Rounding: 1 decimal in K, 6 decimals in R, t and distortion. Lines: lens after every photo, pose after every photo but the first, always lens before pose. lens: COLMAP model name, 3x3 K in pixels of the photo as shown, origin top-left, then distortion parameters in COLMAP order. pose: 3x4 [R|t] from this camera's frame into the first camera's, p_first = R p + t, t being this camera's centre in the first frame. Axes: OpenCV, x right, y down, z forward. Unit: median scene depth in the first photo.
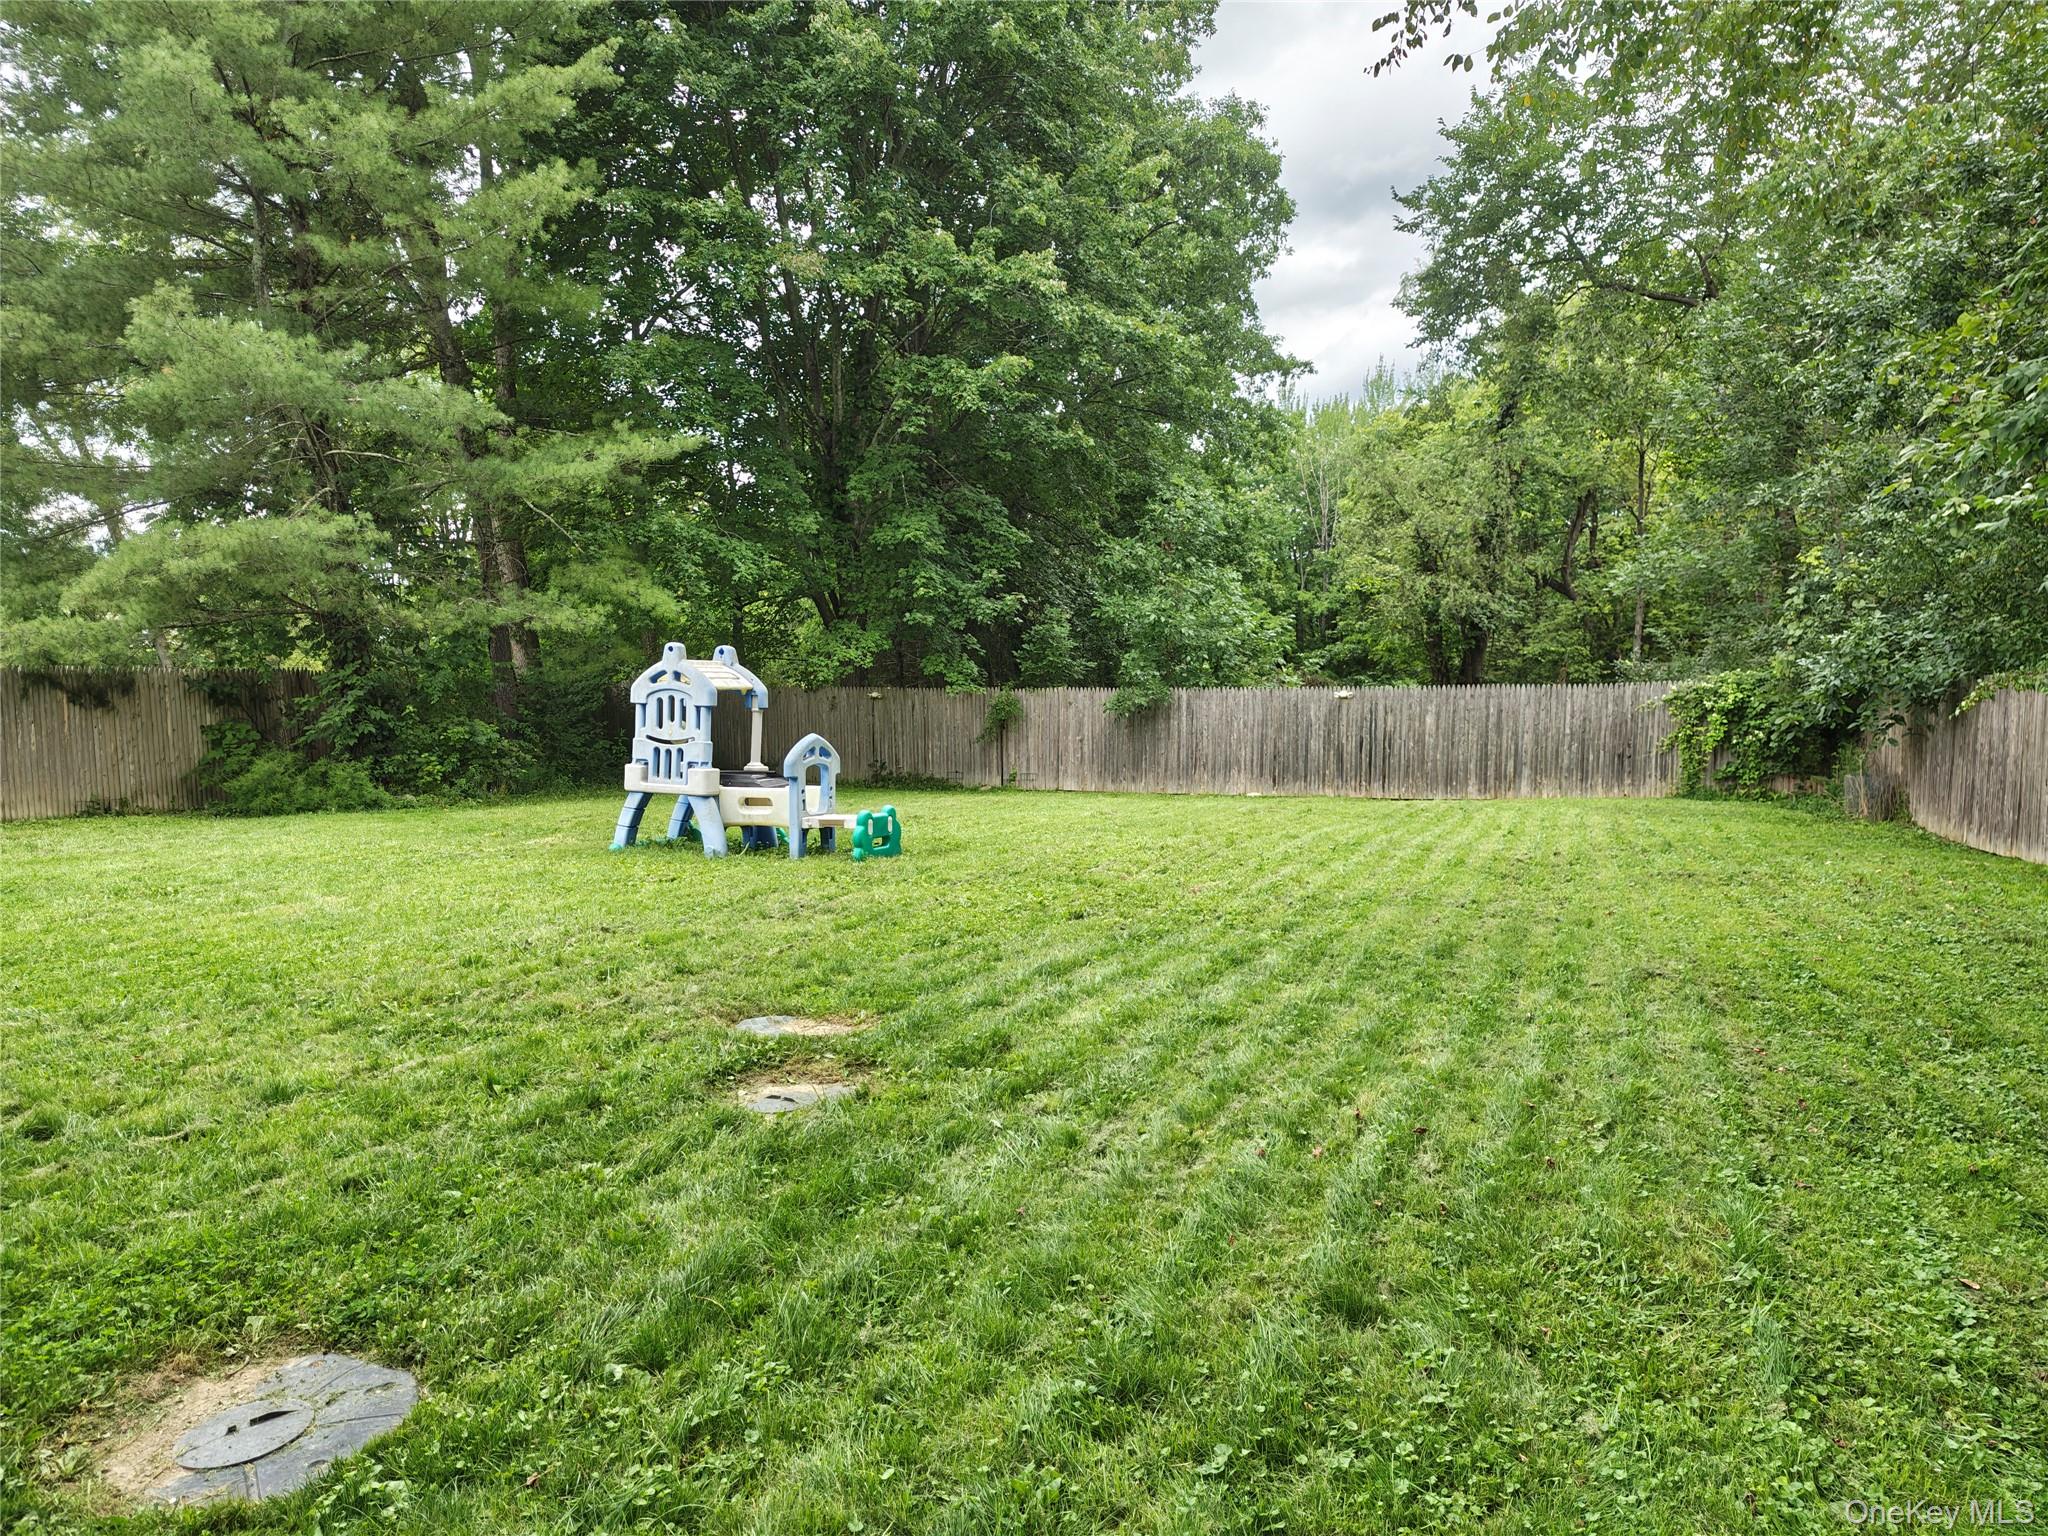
lens RADIAL K [[1379.6, 0, 1023.3], [0, 1379.6, 788.4], [0, 0, 1]] dist [0.031636, -0.026420]
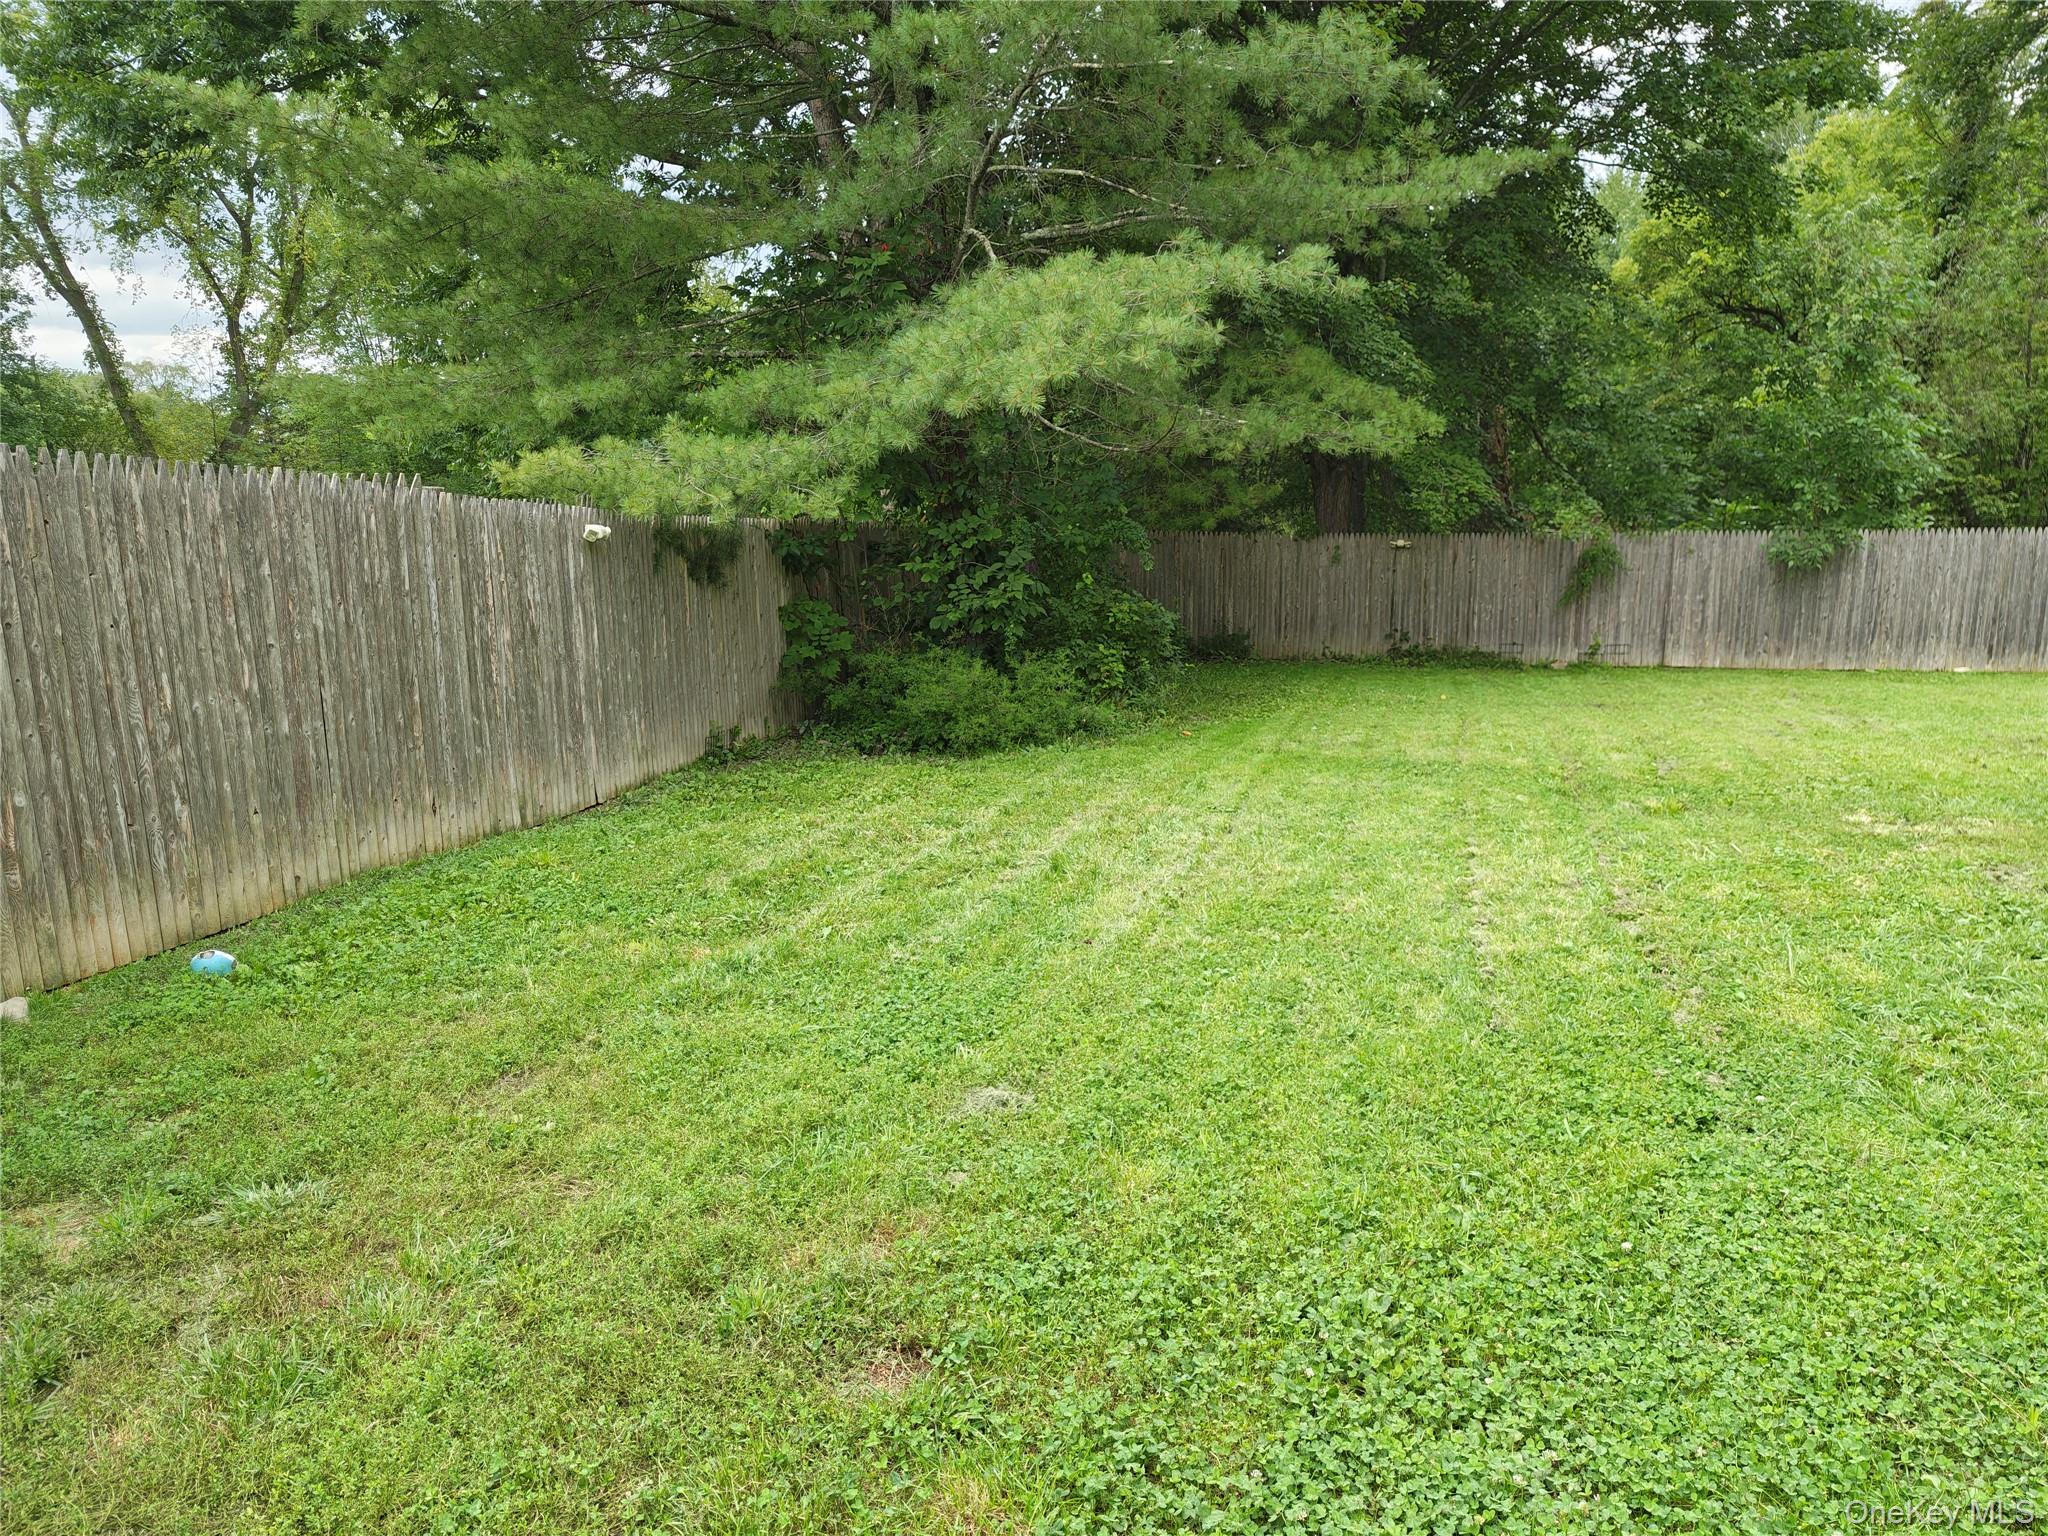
lens RADIAL K [[1368.6, 0, 1026.1], [0, 1368.6, 793.3], [0, 0, 1]] dist [0.028197, -0.002087]
pose [[0.994238, -0.026680, 0.103826, -0.813769], [0.013975, 0.992527, 0.121224, -0.052376], [-0.106284, -0.119075, 0.987180, 0.520385]]
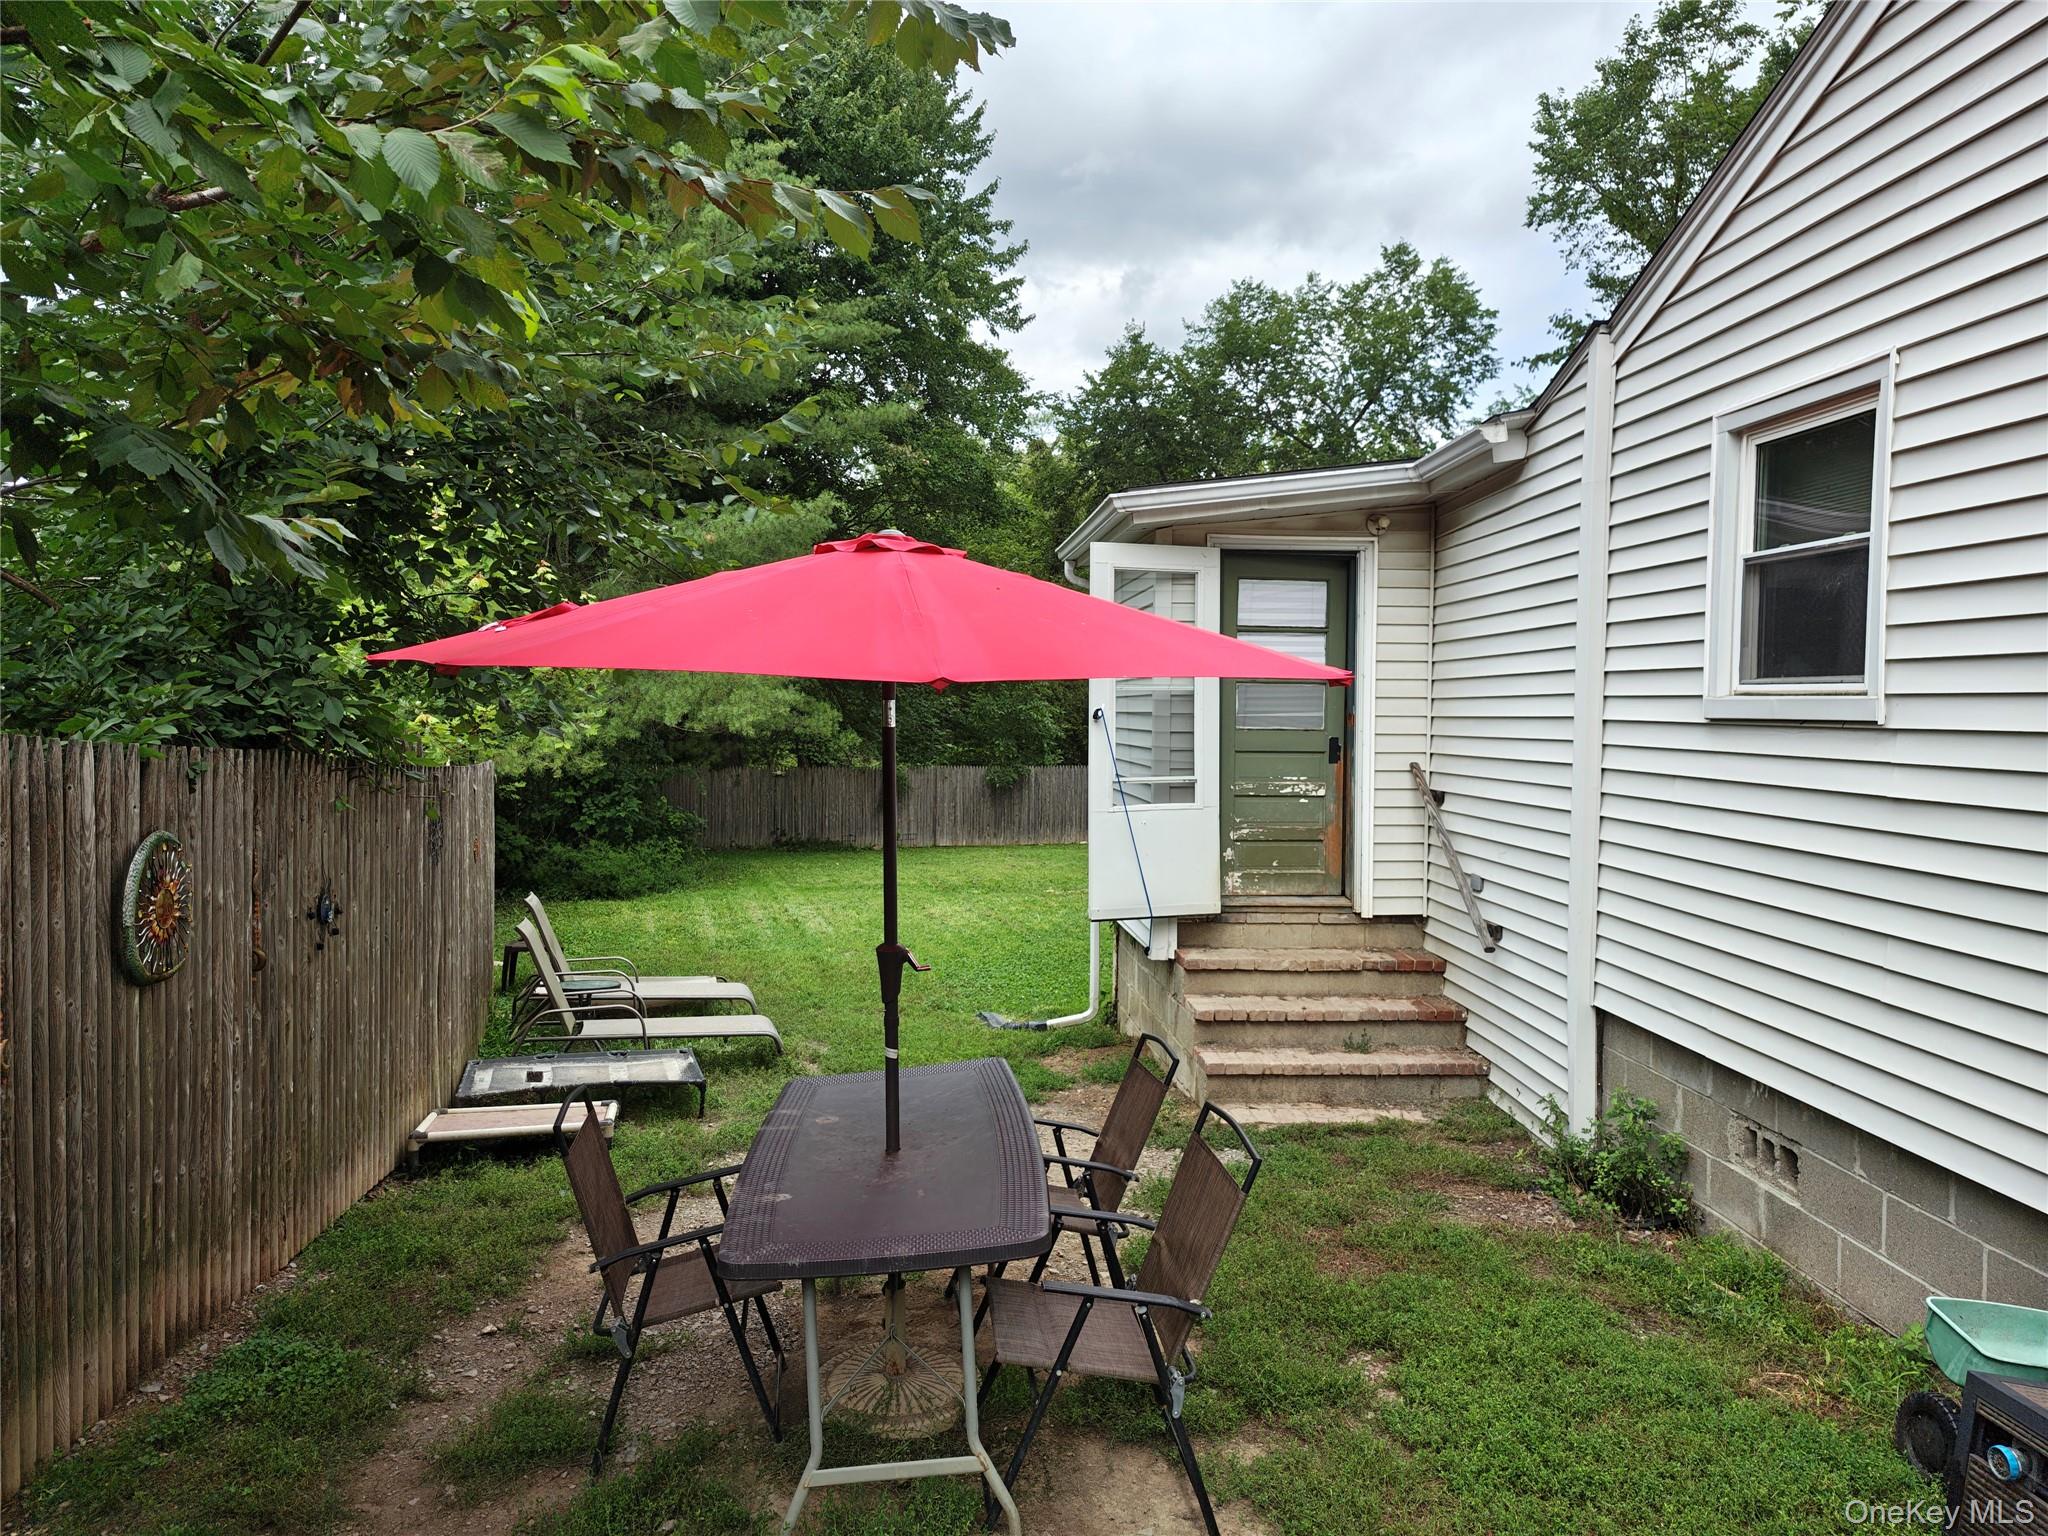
lens RADIAL K [[1412.0, 0, 1024.0], [0, 1412.0, 768.0], [0, 0, 1]] dist [0.031750, -0.001580]
pose [[0.795500, -0.012494, 0.605825, -1.380848], [0.040688, 0.998632, -0.032833, -0.048593], [-0.604586, 0.050769, 0.794920, -0.184967]]
